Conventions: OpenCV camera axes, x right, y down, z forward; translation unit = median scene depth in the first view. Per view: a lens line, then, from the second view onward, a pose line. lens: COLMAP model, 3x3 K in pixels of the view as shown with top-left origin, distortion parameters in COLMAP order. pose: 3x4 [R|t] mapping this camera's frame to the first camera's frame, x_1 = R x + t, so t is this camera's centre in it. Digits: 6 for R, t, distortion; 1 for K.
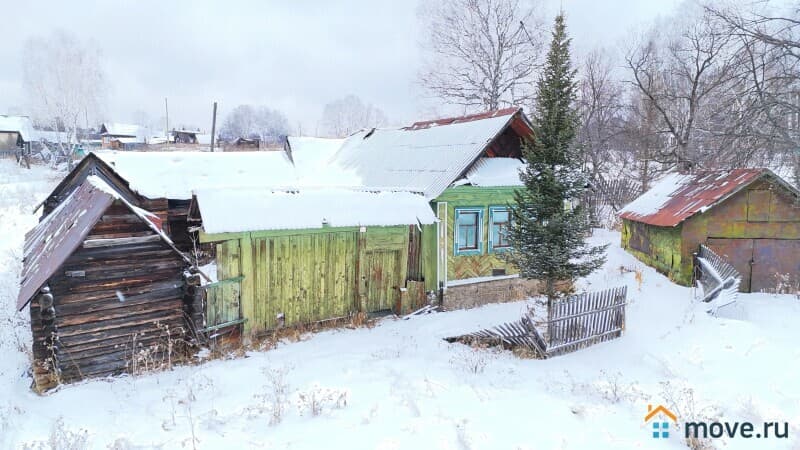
lens RADIAL K [[584.0, 0, 404.2], [0, 584.0, 223.5], [0, 0, 1]] dist [0.093151, -0.094418]
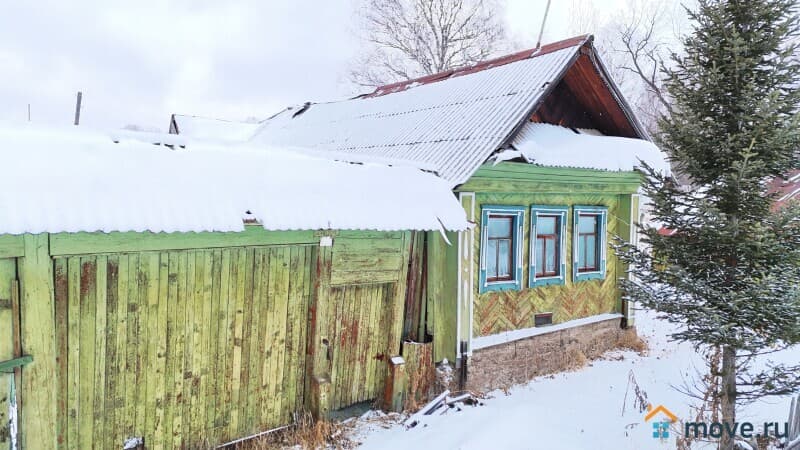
lens RADIAL K [[584.0, 0, 405.1], [0, 584.0, 221.9], [0, 0, 1]] dist [0.093151, -0.094418]
pose [[0.985882, 0.009627, 0.167163, -0.084365], [-0.000362, 0.998466, -0.055371, 0.020605], [-0.167440, 0.054529, 0.984373, 0.497116]]
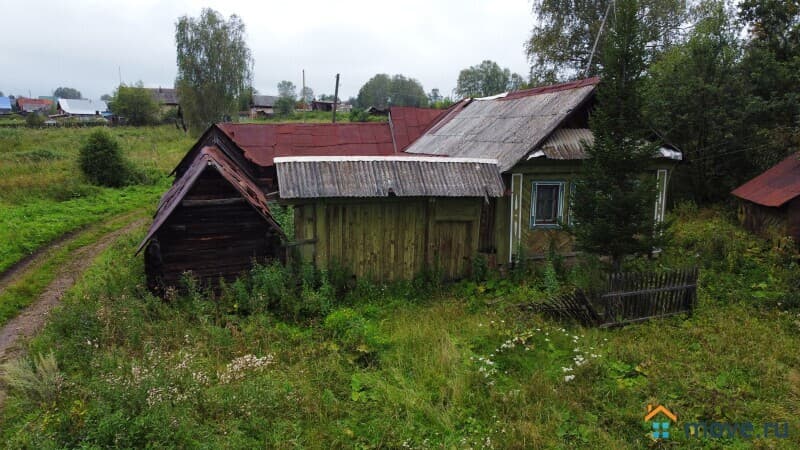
lens RADIAL K [[606.0, 0, 395.4], [0, 606.0, 226.7], [0, 0, 1]] dist [-0.004274, 0.003121]
pose [[0.970658, 0.041764, -0.236811, 0.115873], [-0.029417, 0.998029, 0.055435, 0.001309], [0.238659, -0.046842, 0.969973, -0.049885]]
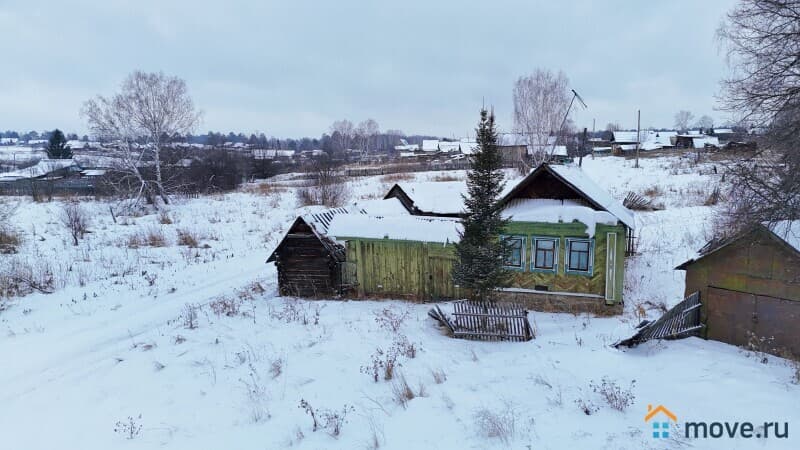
lens RADIAL K [[584.0, 0, 400.1], [0, 584.0, 218.9], [0, 0, 1]] dist [0.093151, -0.094418]
pose [[0.623567, 0.068078, -0.778800, 1.091019], [-0.070847, 0.997023, 0.030427, -0.095478], [0.778553, 0.036202, 0.626534, -0.058249]]
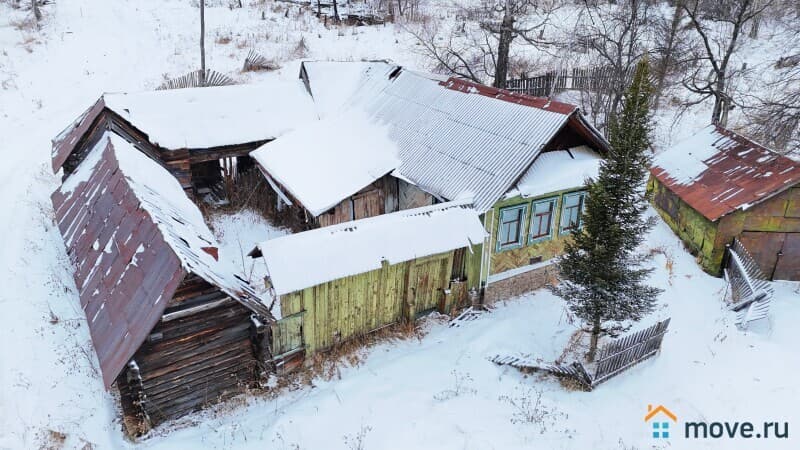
lens RADIAL K [[584.0, 0, 403.2], [0, 584.0, 225.8], [0, 0, 1]] dist [0.093151, -0.094418]
pose [[0.999376, 0.010524, 0.033724, -0.119361], [-0.020169, 0.953708, 0.300057, -0.315434], [-0.029005, -0.300550, 0.953325, 0.051286]]
